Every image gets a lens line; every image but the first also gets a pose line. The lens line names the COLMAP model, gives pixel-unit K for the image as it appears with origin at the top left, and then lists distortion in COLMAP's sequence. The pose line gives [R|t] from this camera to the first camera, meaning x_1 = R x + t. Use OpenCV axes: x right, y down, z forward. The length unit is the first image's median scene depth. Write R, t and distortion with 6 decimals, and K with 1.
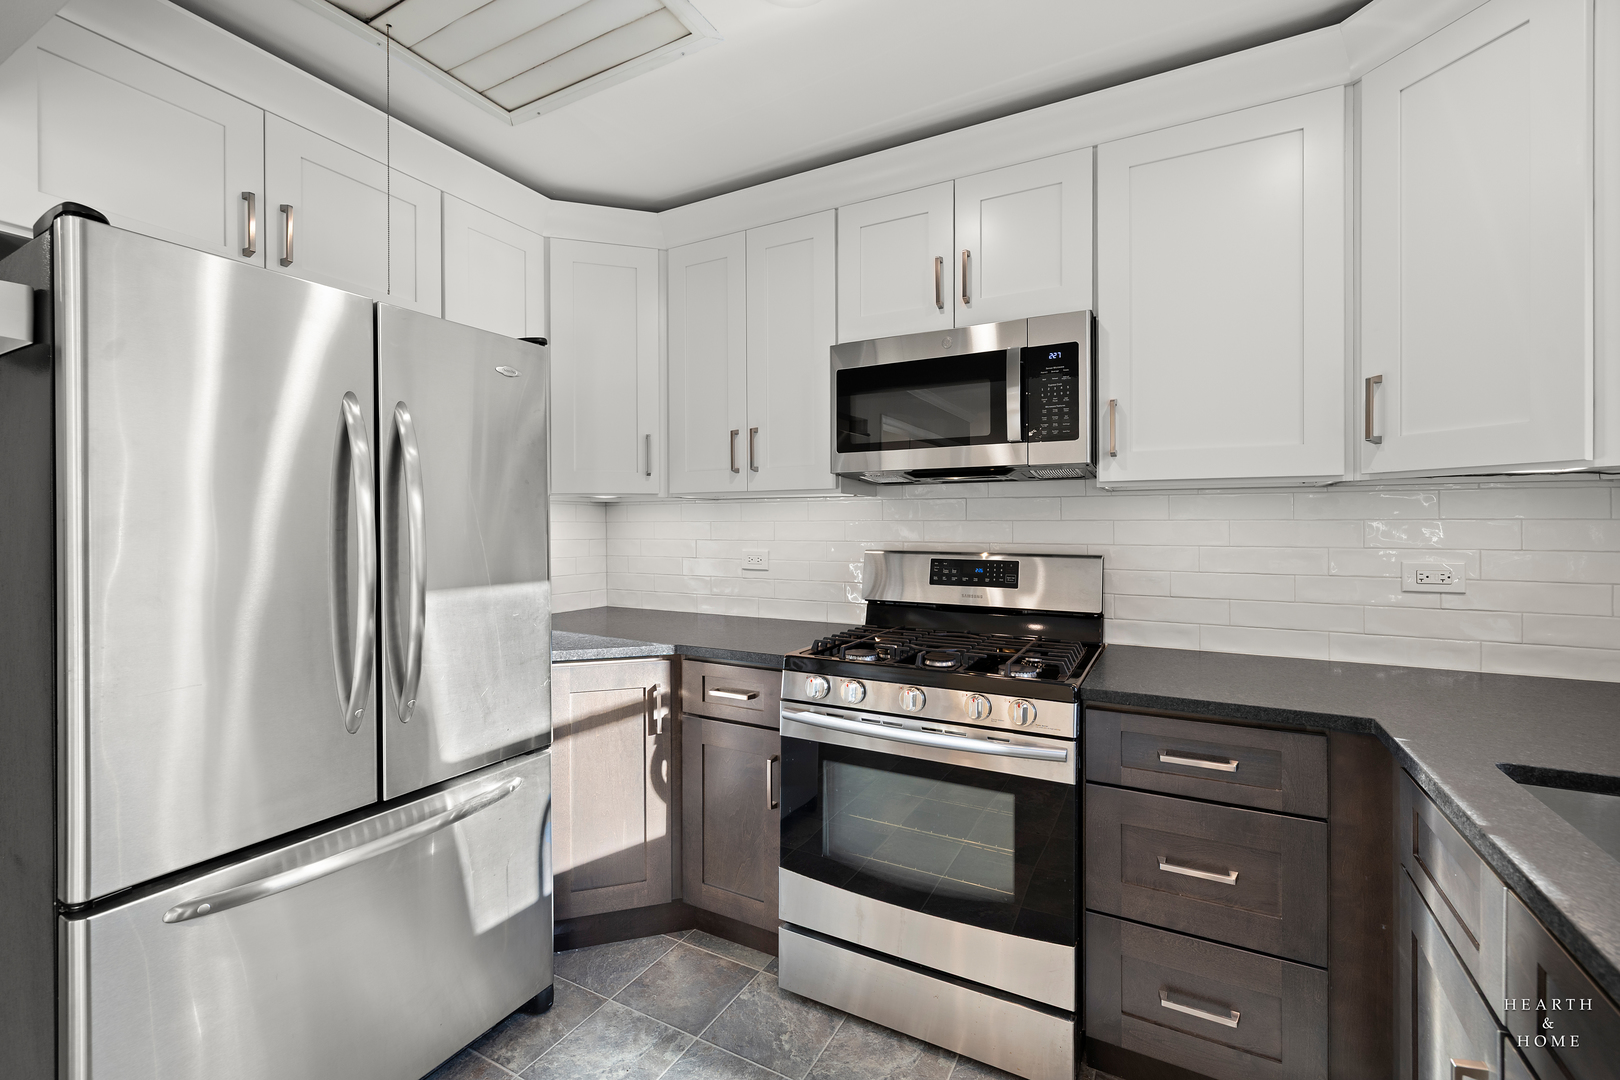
lens RADIAL K [[693.2, 0, 812.8], [0, 693.2, 521.8], [0, 0, 1]] dist [-0.001959, 0.001212]
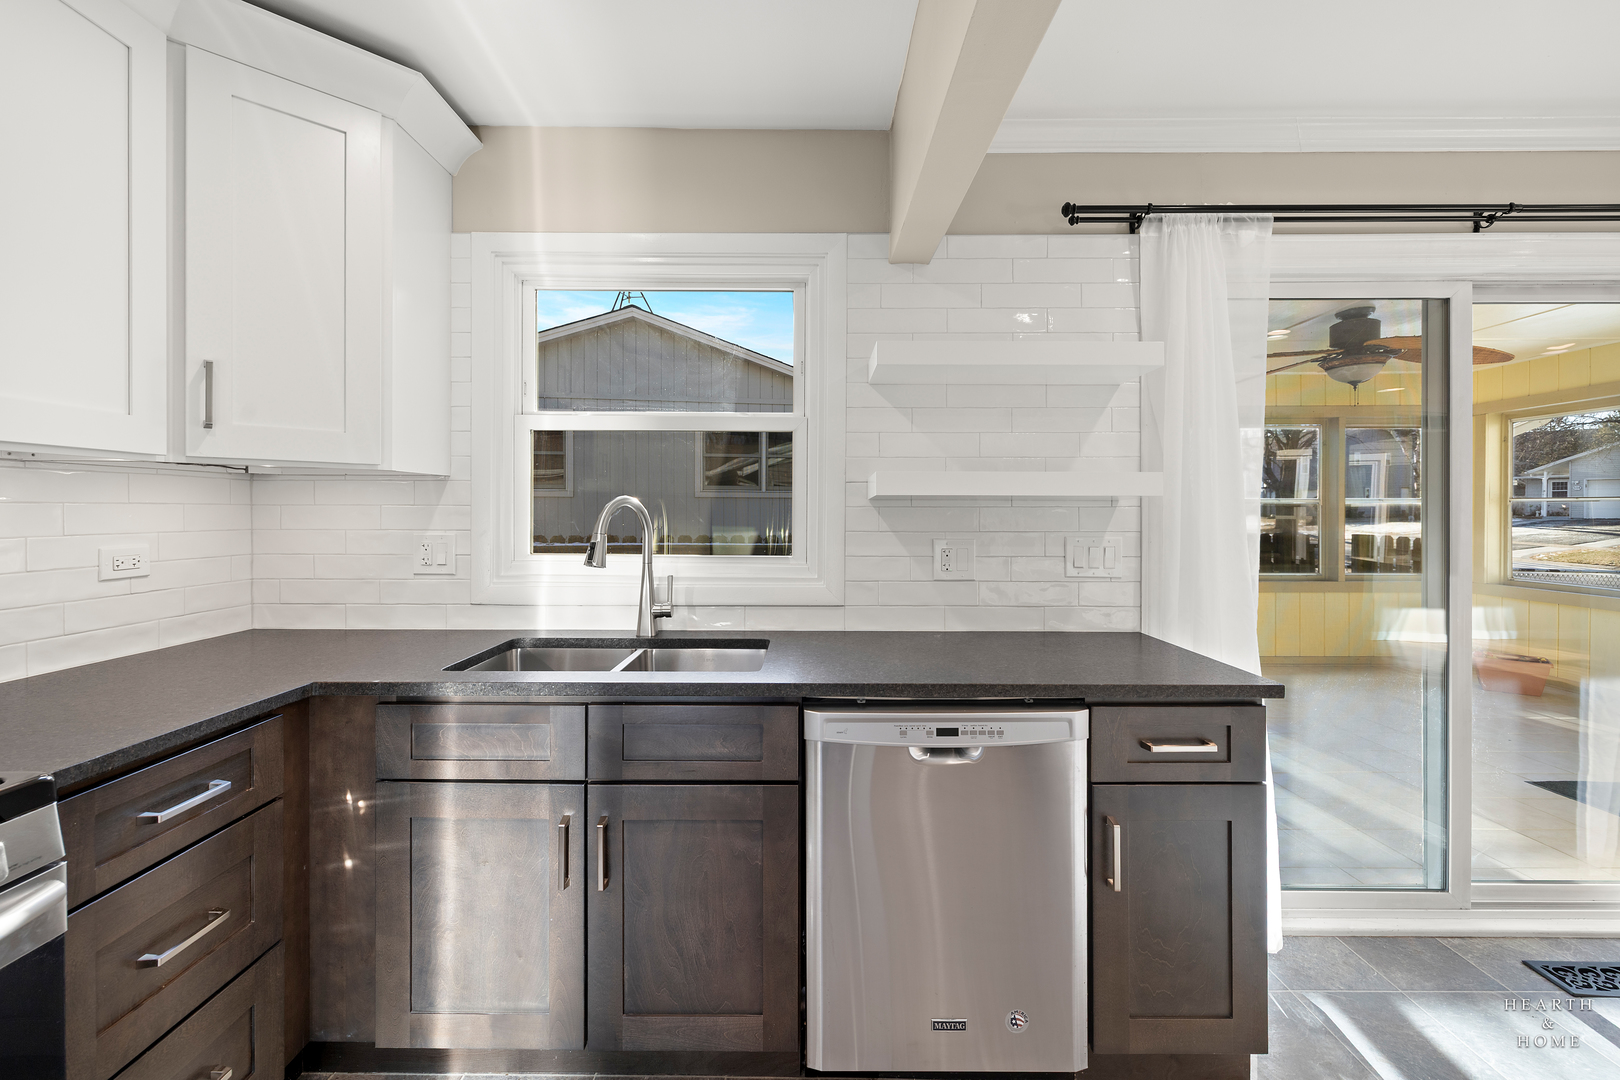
lens RADIAL K [[693.2, 0, 802.6], [0, 693.2, 513.2], [0, 0, 1]] dist [-0.001959, 0.001212]
pose [[-0.475046, -0.005623, 0.879943, -0.396751], [-0.002961, 0.999984, 0.004791, 0.002317], [-0.879956, -0.000330, -0.475055, 0.590819]]
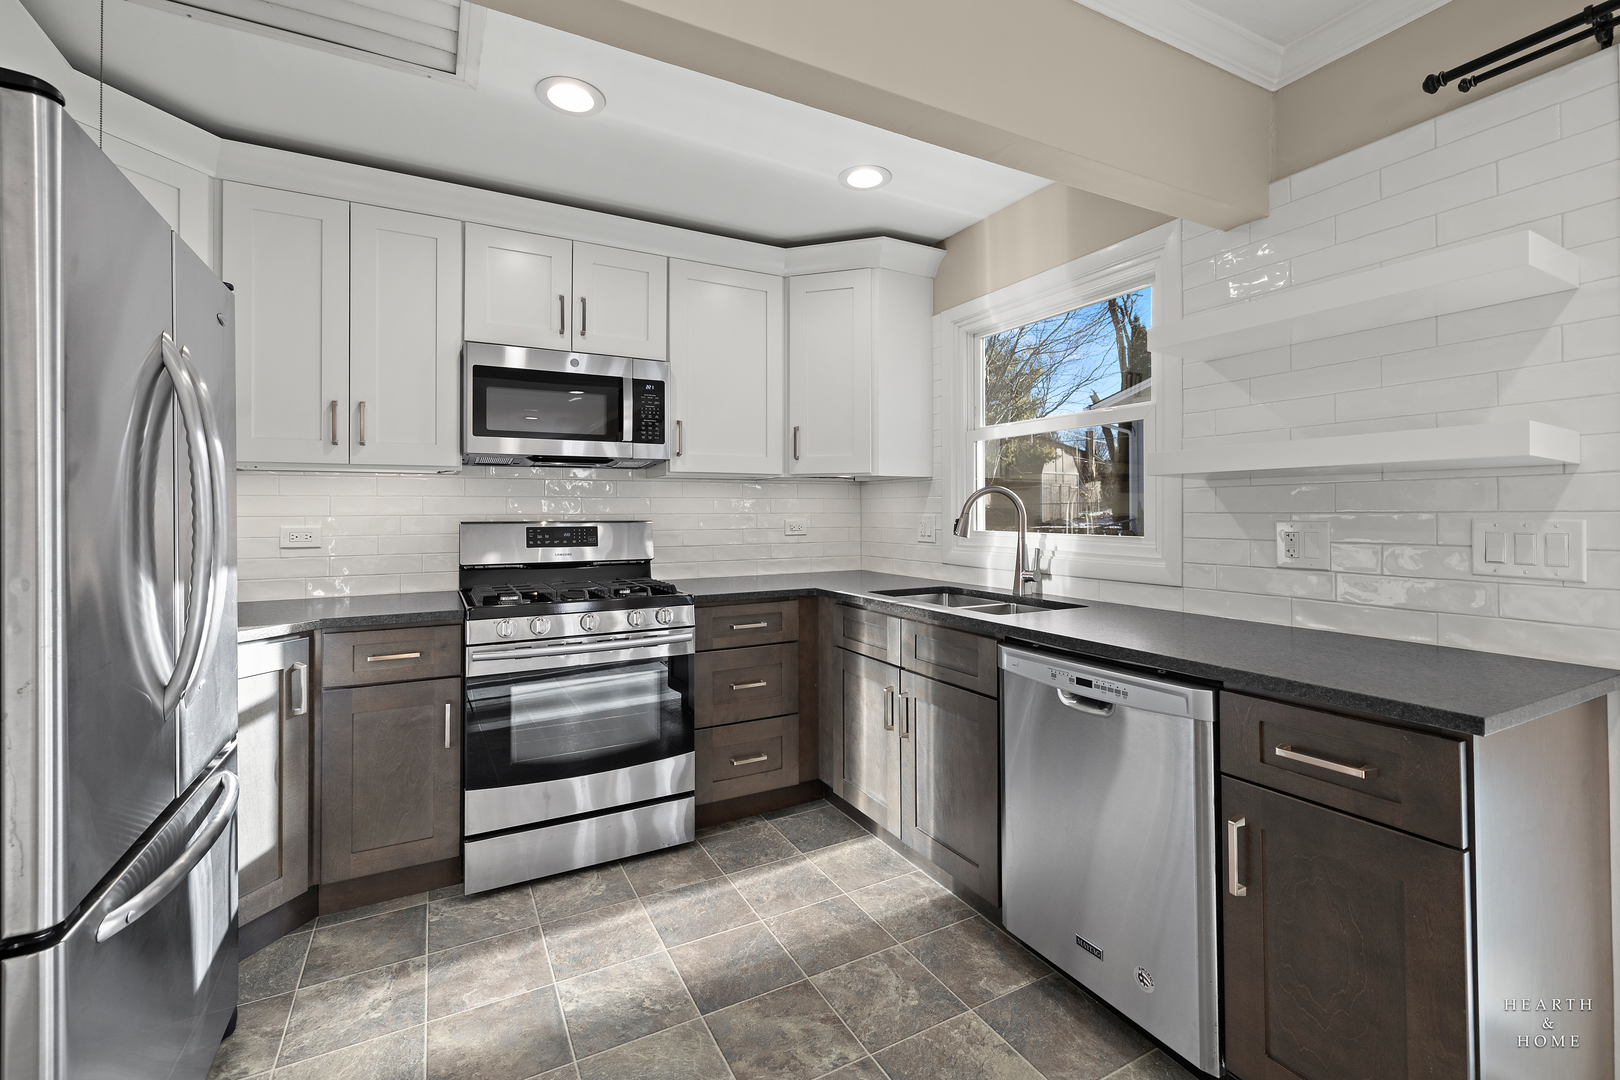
lens RADIAL K [[693.2, 0, 808.9], [0, 693.2, 505.3], [0, 0, 1]] dist [-0.001959, 0.001212]
pose [[0.545911, 0.006931, 0.837814, -0.720712], [0.003094, 0.999942, -0.010288, 0.035160], [-0.837837, 0.008208, 0.545858, -0.117579]]
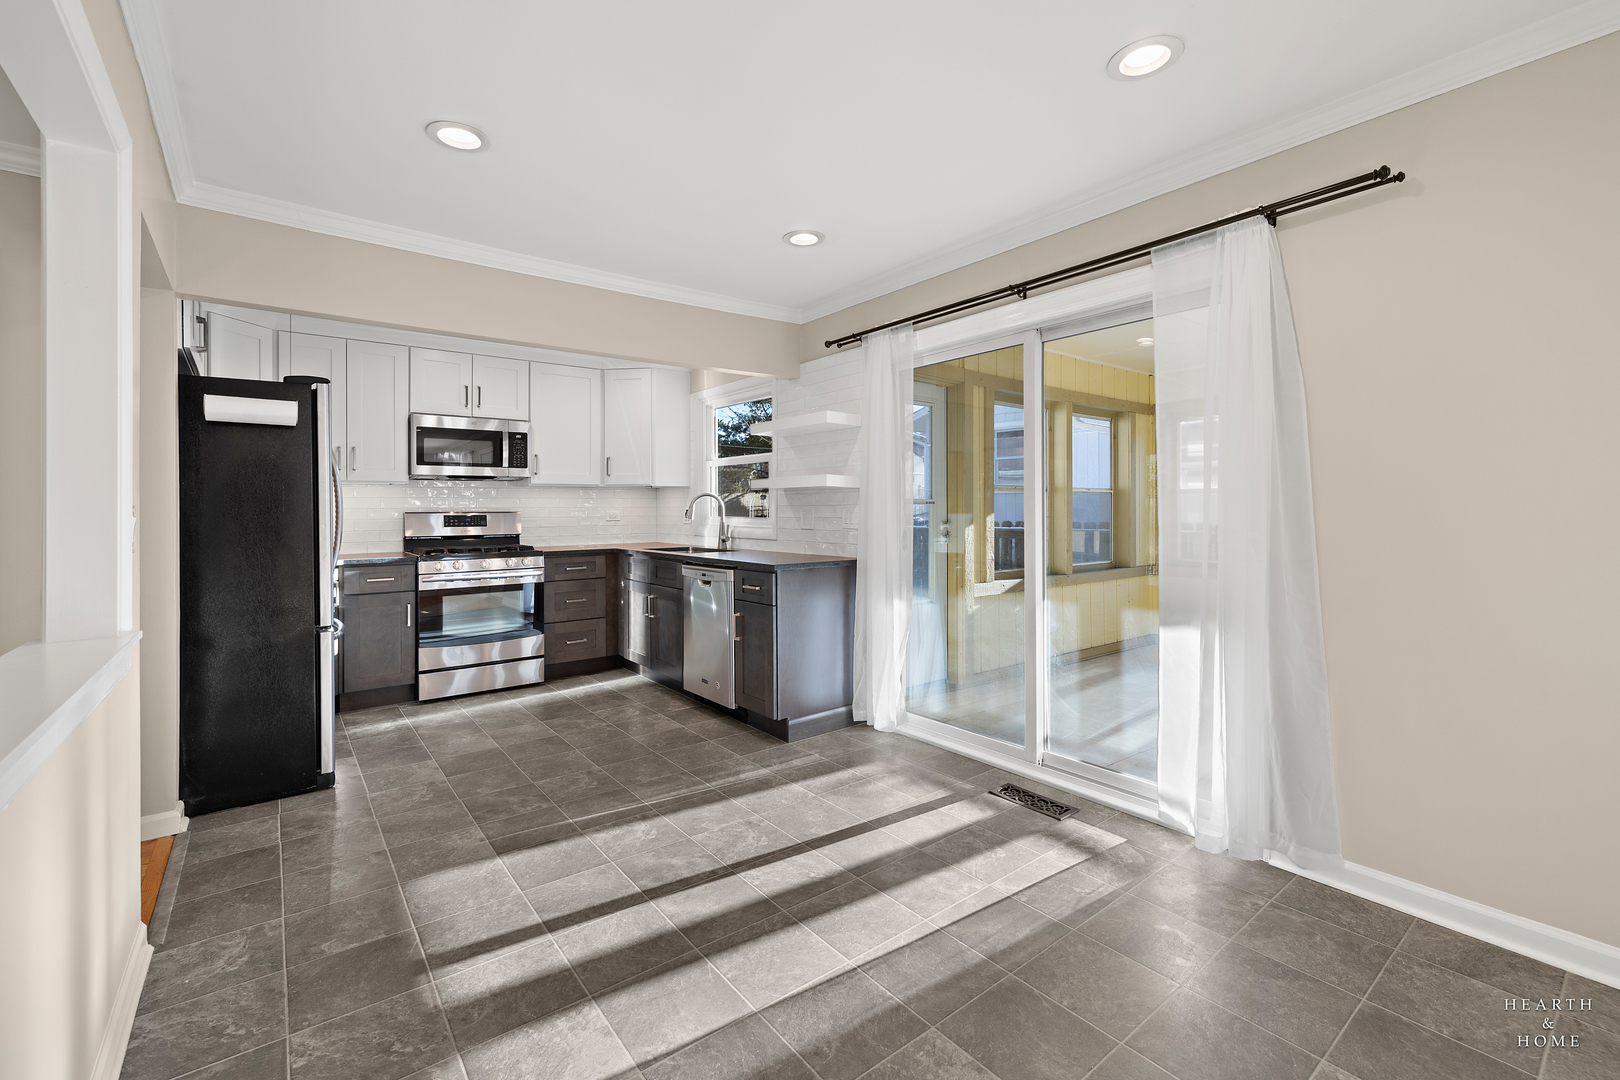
lens RADIAL K [[693.2, 0, 812.1], [0, 693.2, 506.8], [0, 0, 1]] dist [-0.001959, 0.001212]
pose [[0.396968, 0.001638, 0.917831, -1.656794], [0.004499, 0.999983, -0.003730, 0.049485], [-0.917822, 0.005610, 0.396954, -1.111046]]
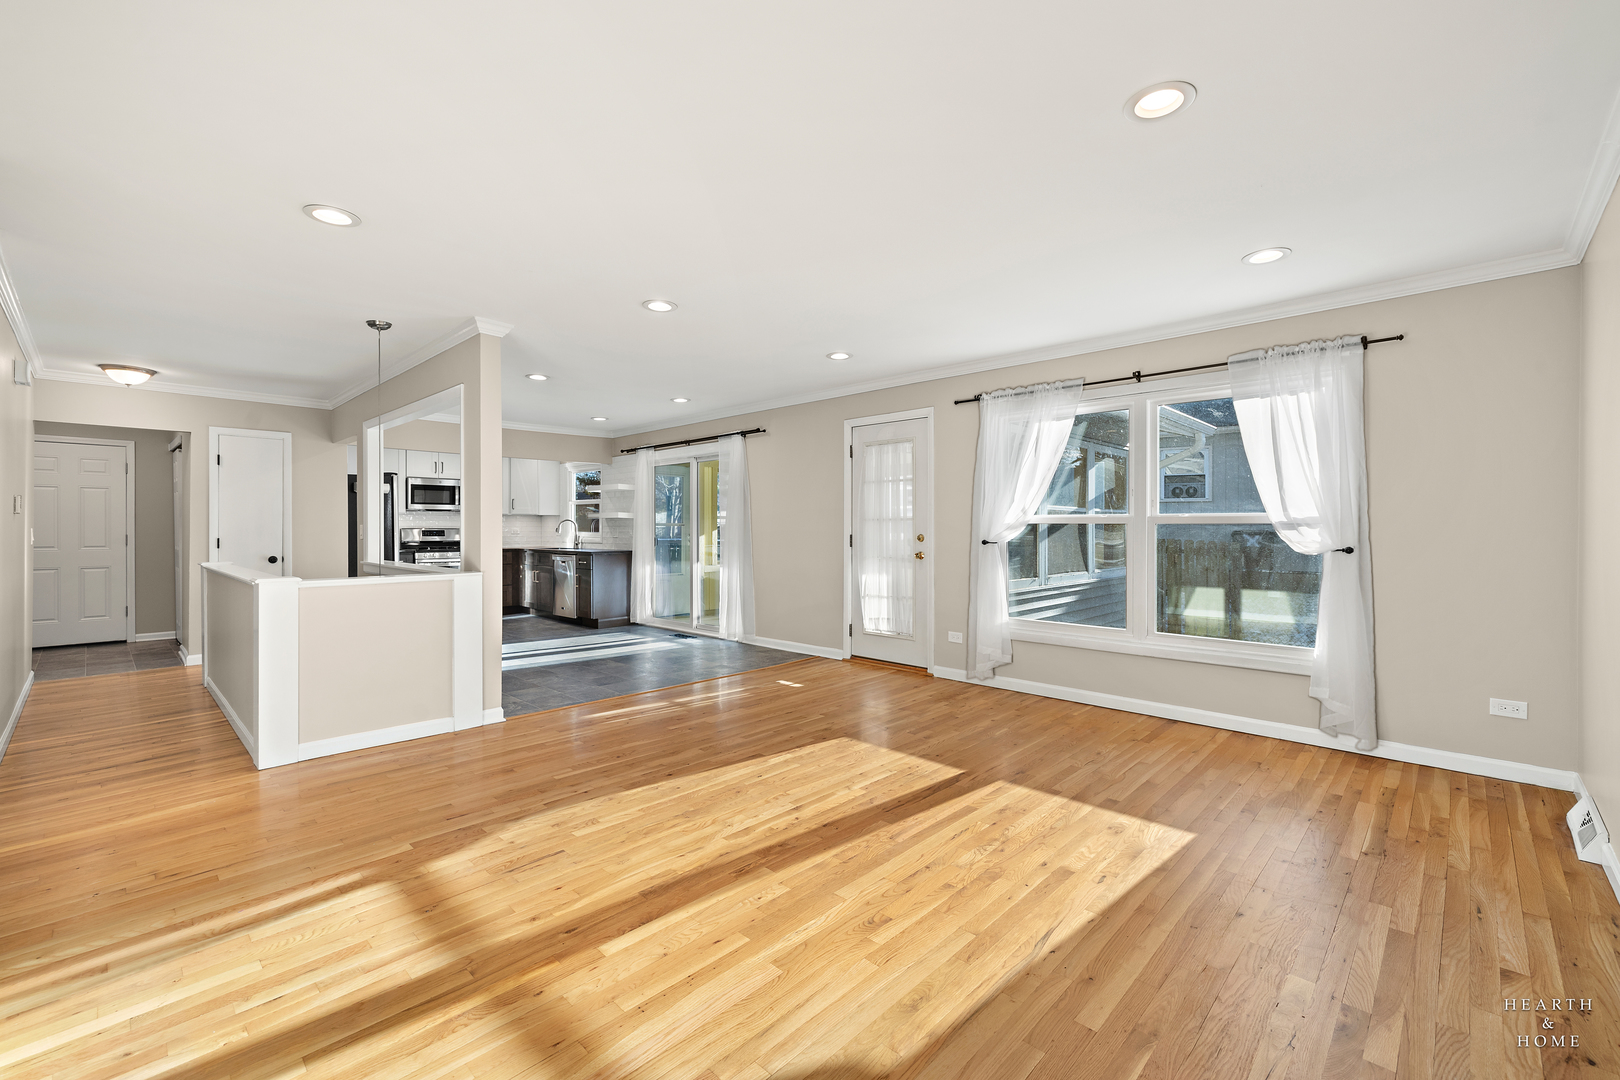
lens RADIAL K [[693.2, 0, 810.7], [0, 693.2, 528.6], [0, 0, 1]] dist [-0.001959, 0.001212]
pose [[0.261979, 0.001075, 0.965073, -3.851758], [-0.000209, 0.999999, -0.001057, 0.059367], [-0.965074, 0.000075, 0.261979, -2.766580]]
